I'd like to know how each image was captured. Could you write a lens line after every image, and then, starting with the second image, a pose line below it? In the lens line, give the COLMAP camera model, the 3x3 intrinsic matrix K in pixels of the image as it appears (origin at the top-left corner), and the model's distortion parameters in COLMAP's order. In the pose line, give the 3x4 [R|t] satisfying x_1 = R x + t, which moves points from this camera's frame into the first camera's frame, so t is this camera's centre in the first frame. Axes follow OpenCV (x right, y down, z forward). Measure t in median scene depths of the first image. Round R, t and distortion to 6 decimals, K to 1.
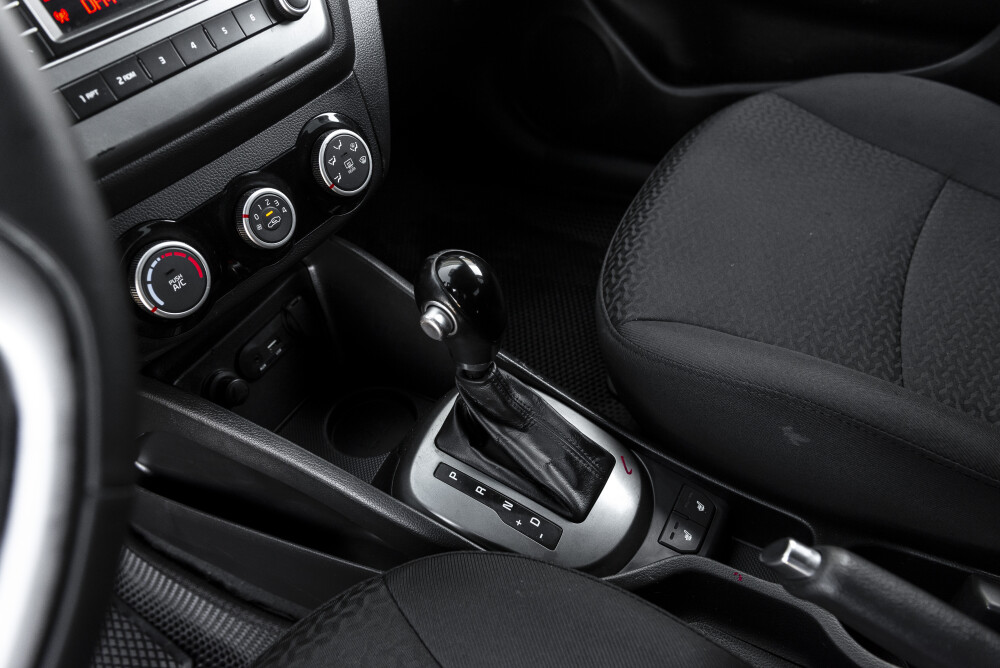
lens RADIAL K [[745.8, 0, 482.6], [0, 745.8, 329.5], [0, 0, 1]] dist [-0.002140, 0.001261]
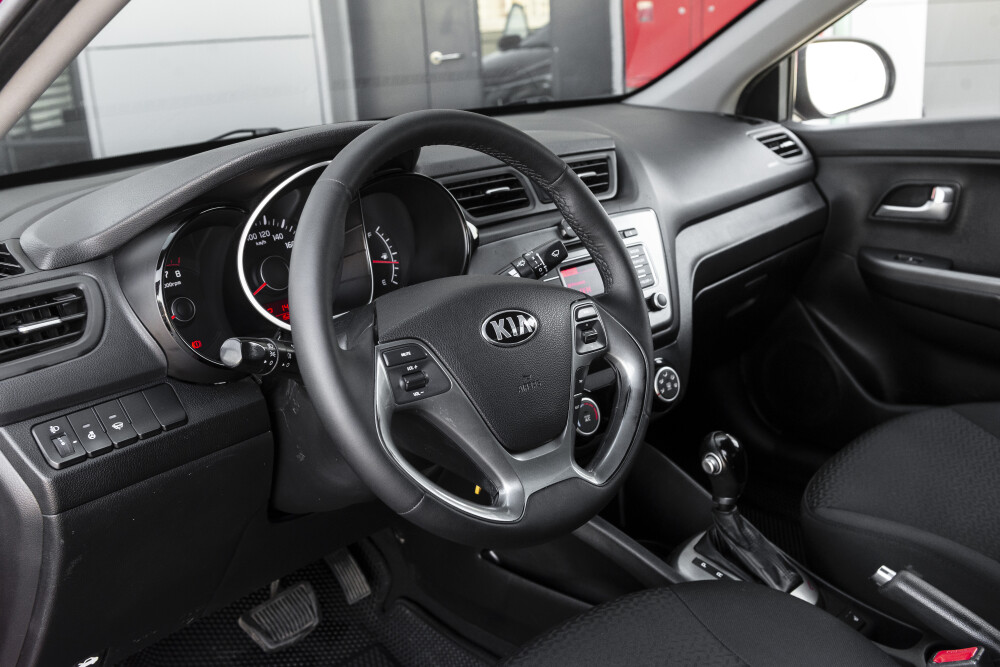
lens RADIAL K [[1000.3, 0, 500.0], [0, 1000.3, 333.5], [0, 0, 1]] dist [-0.015397, -0.004569]
pose [[0.970255, 0.133729, -0.201795, -0.103255], [-0.202971, 0.903683, -0.377042, 0.684754], [0.131937, 0.406785, 0.903946, -1.352597]]
